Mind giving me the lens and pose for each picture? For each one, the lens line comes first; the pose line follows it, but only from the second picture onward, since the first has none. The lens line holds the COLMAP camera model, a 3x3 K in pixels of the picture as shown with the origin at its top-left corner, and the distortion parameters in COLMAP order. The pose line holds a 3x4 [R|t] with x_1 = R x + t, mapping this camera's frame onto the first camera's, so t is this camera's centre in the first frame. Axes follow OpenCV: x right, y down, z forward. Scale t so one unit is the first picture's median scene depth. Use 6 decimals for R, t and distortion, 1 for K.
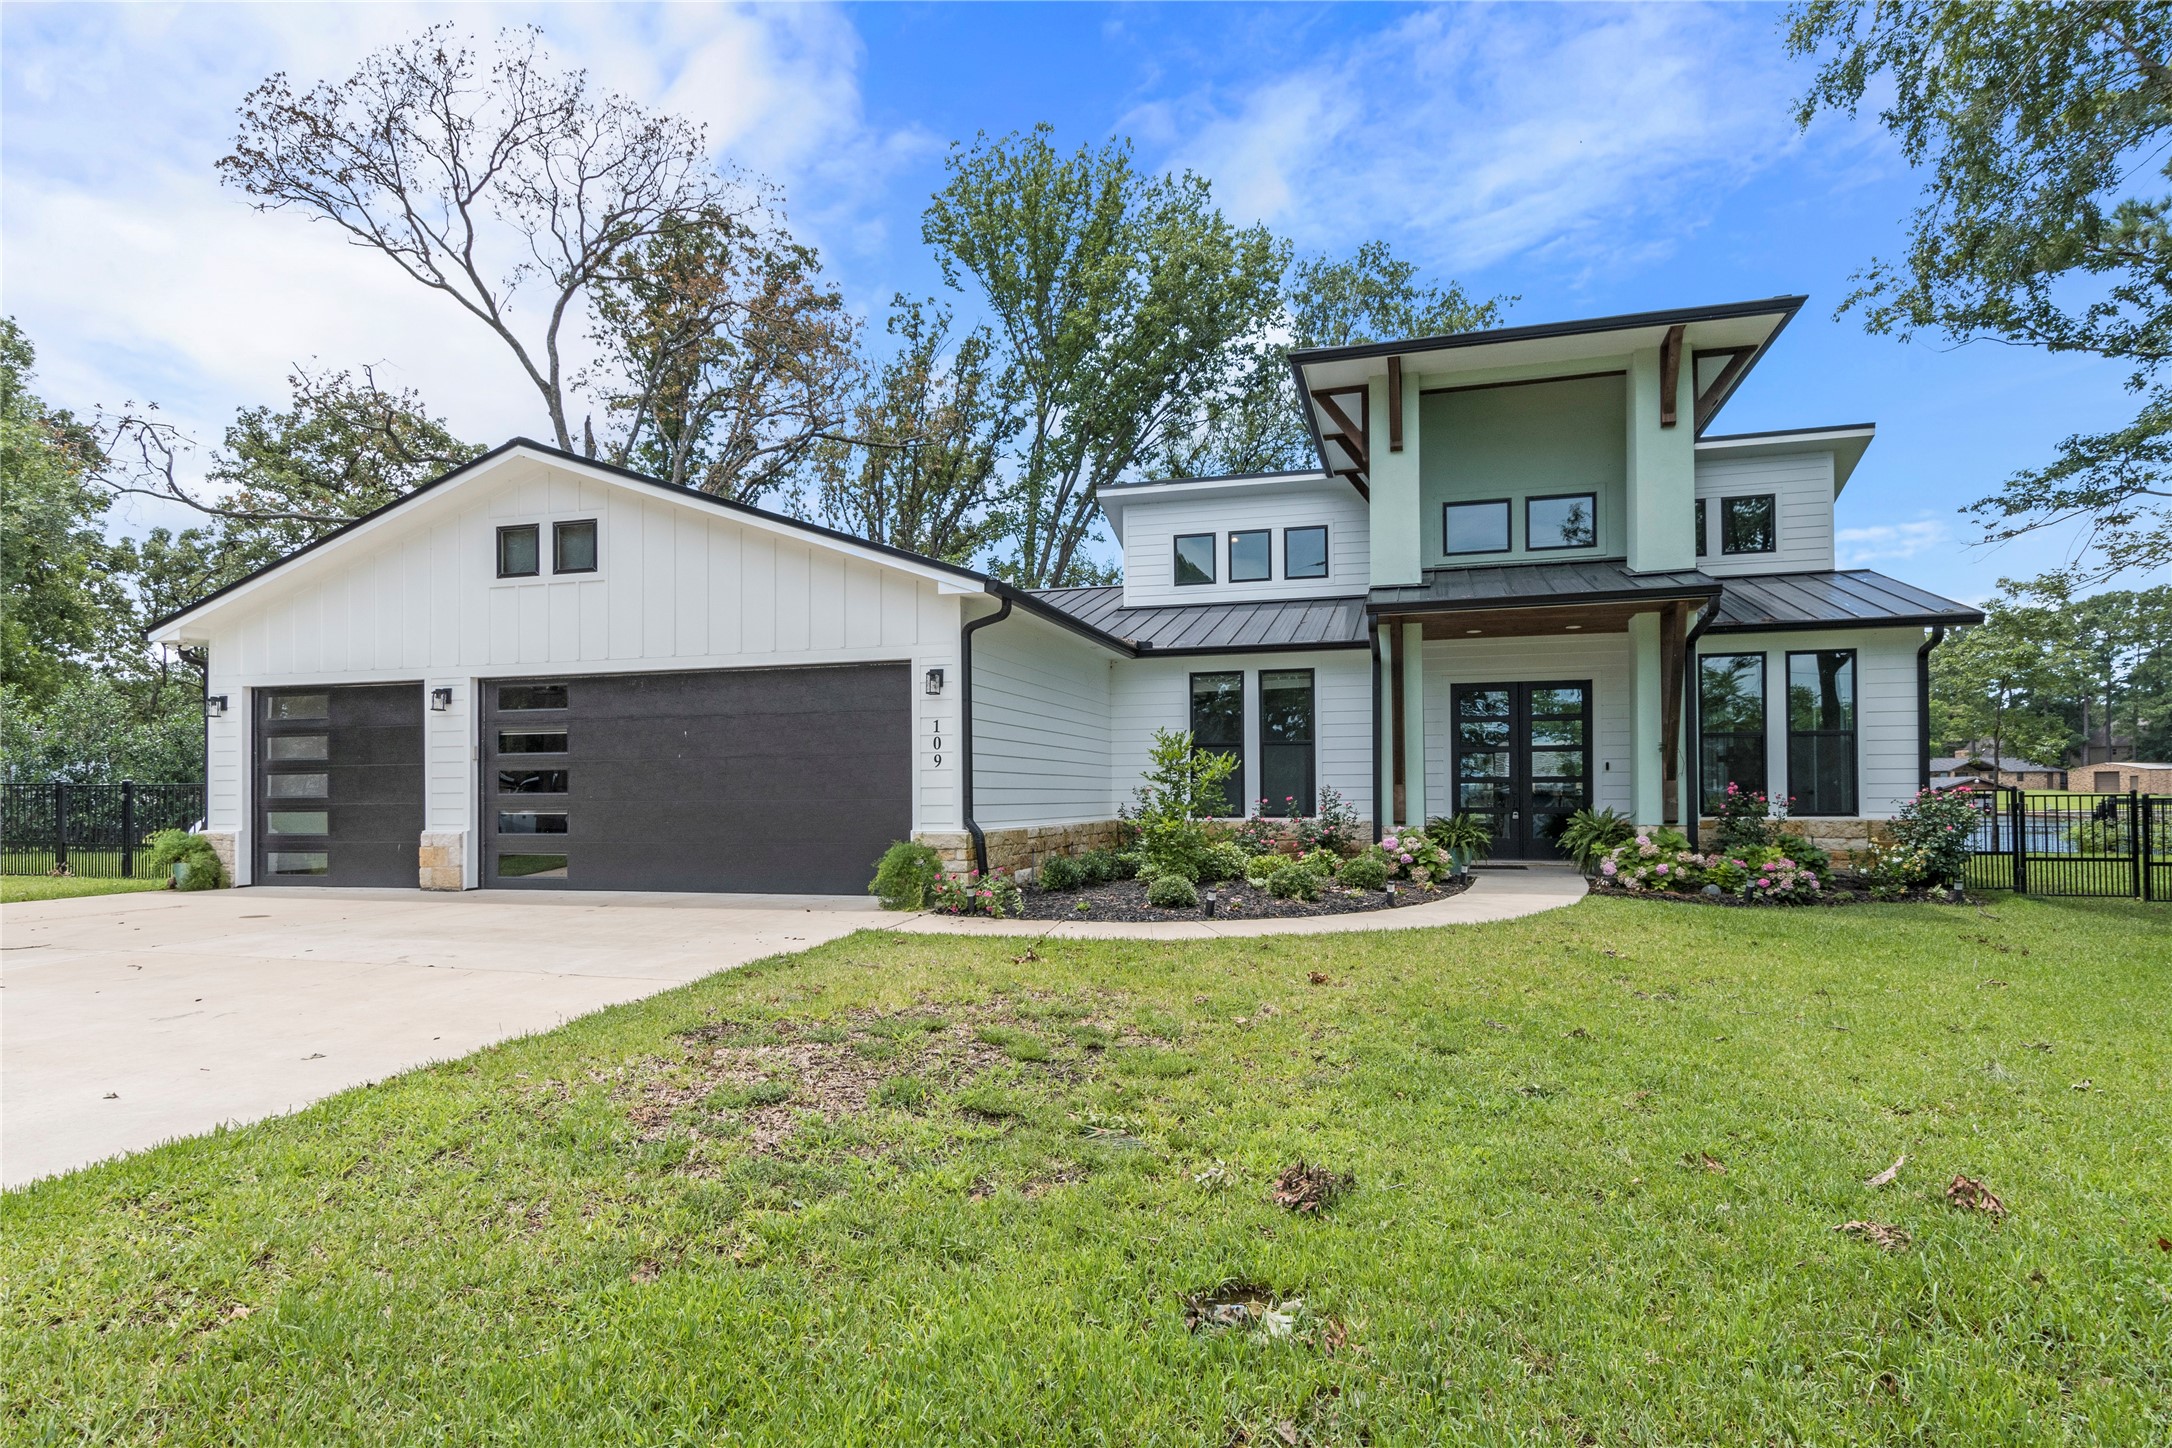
lens RADIAL K [[1163.0, 0, 1082.4], [0, 1163.0, 775.3], [0, 0, 1]] dist [0.001313, 0.001740]
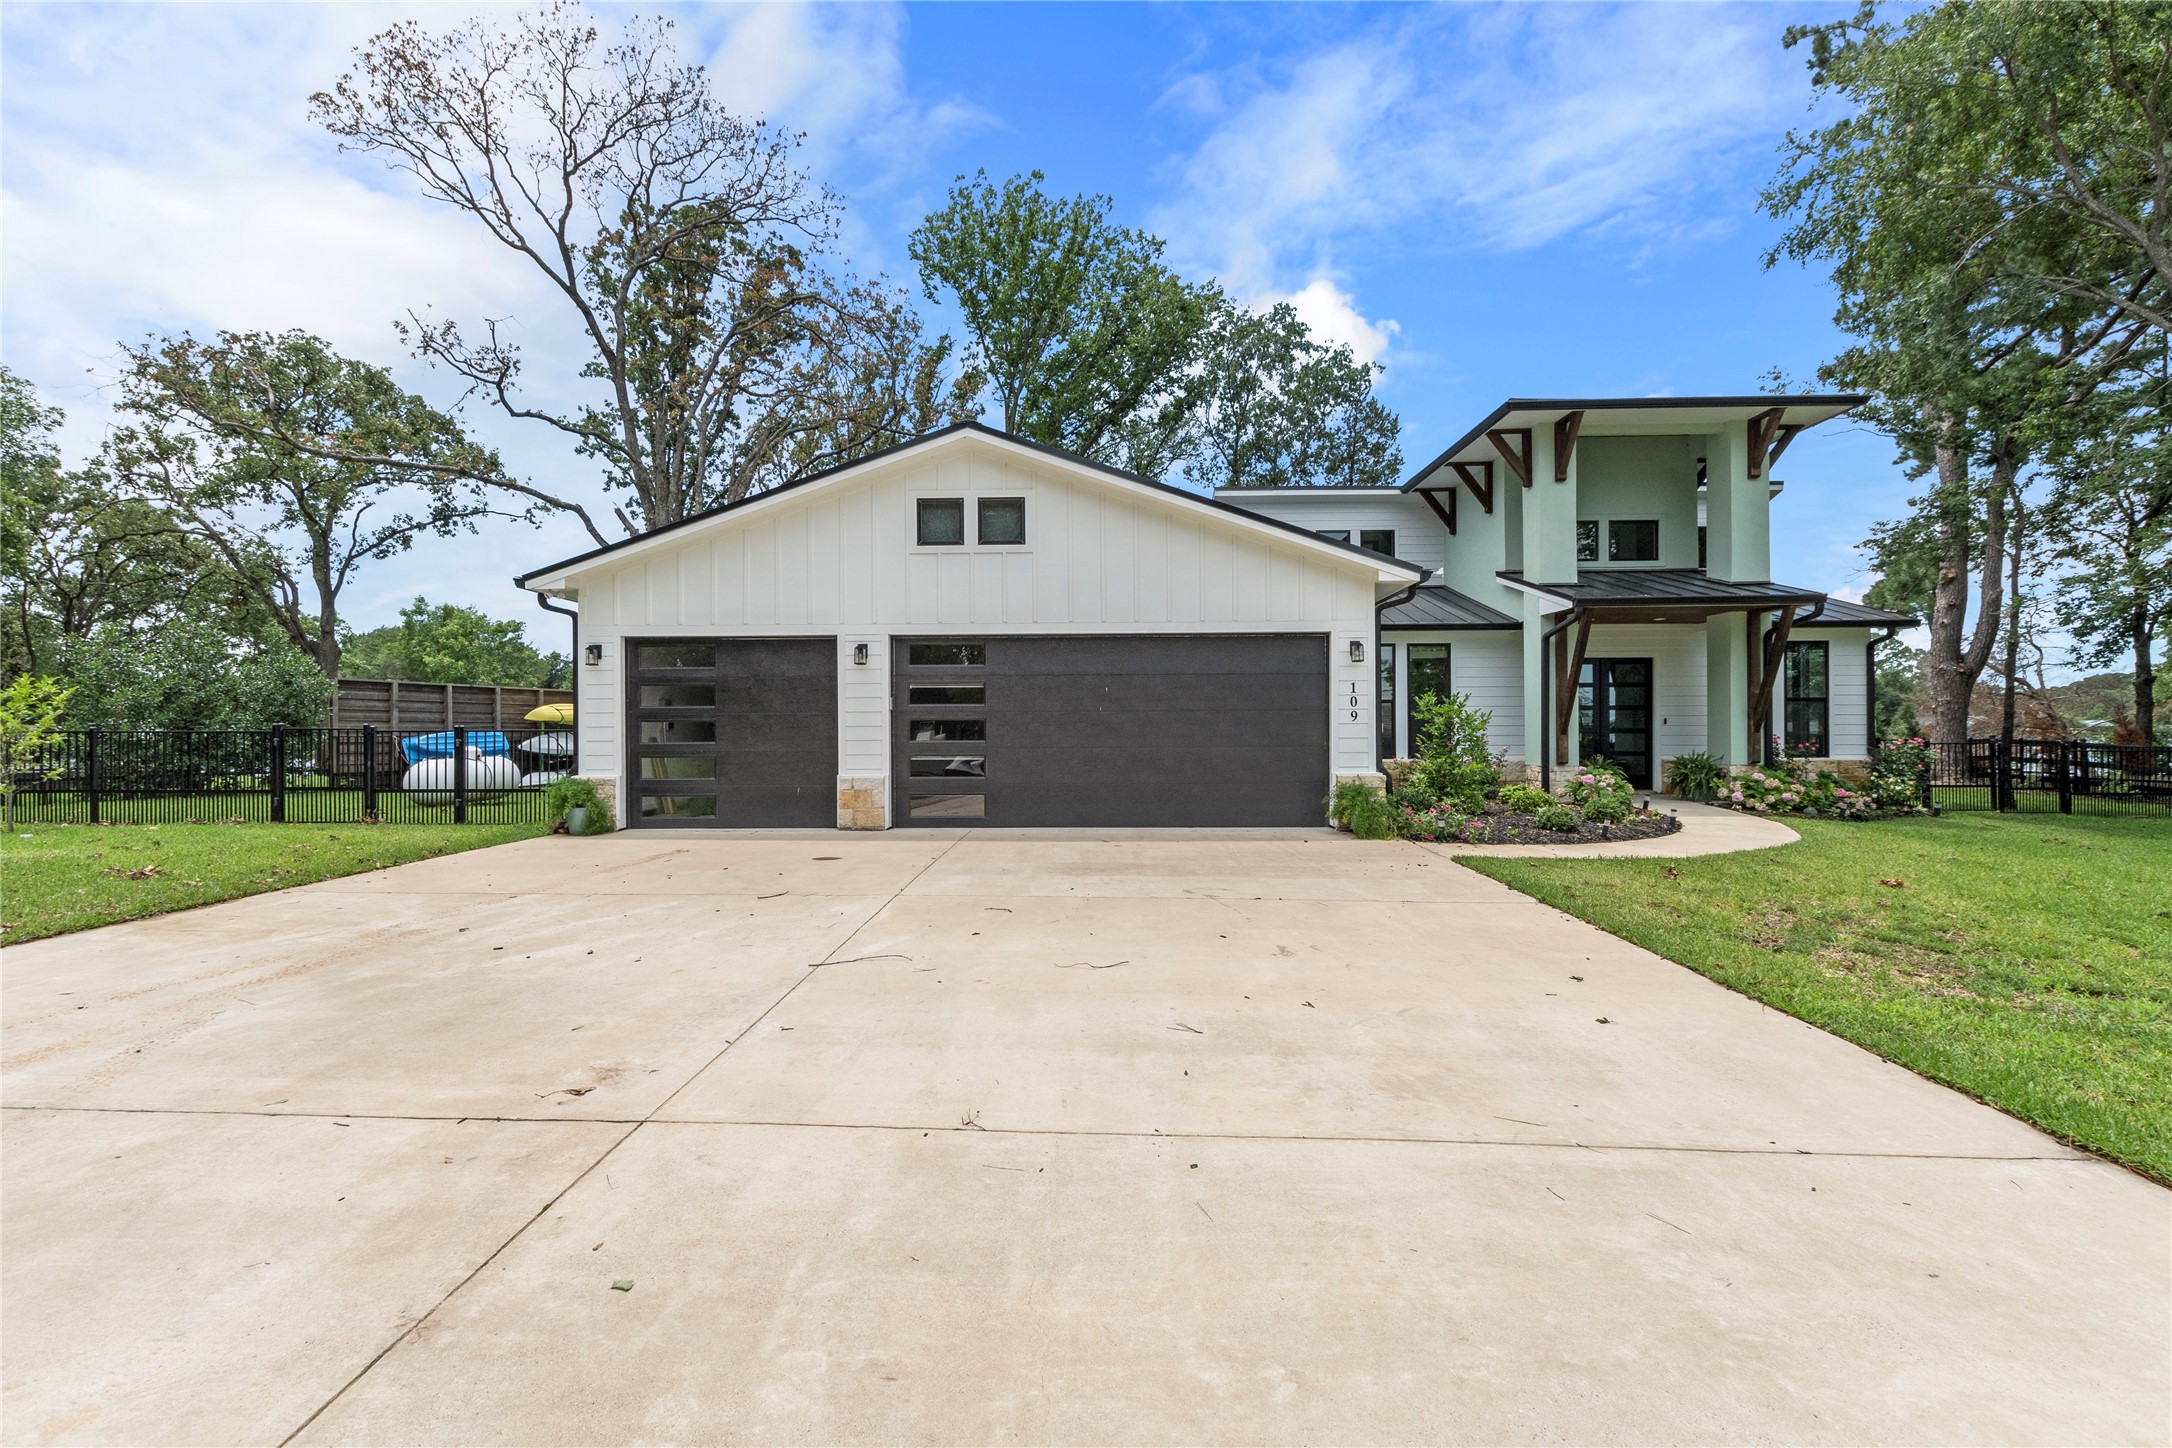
lens RADIAL K [[960.4, 0, 1092.6], [0, 960.4, 728.0], [0, 0, 1]] dist [0.001752, 0.000184]
pose [[0.969688, 0.004696, 0.244300, -0.522907], [-0.007278, 0.999927, 0.009669, -0.006202], [-0.244236, -0.011154, 0.969652, 0.072260]]
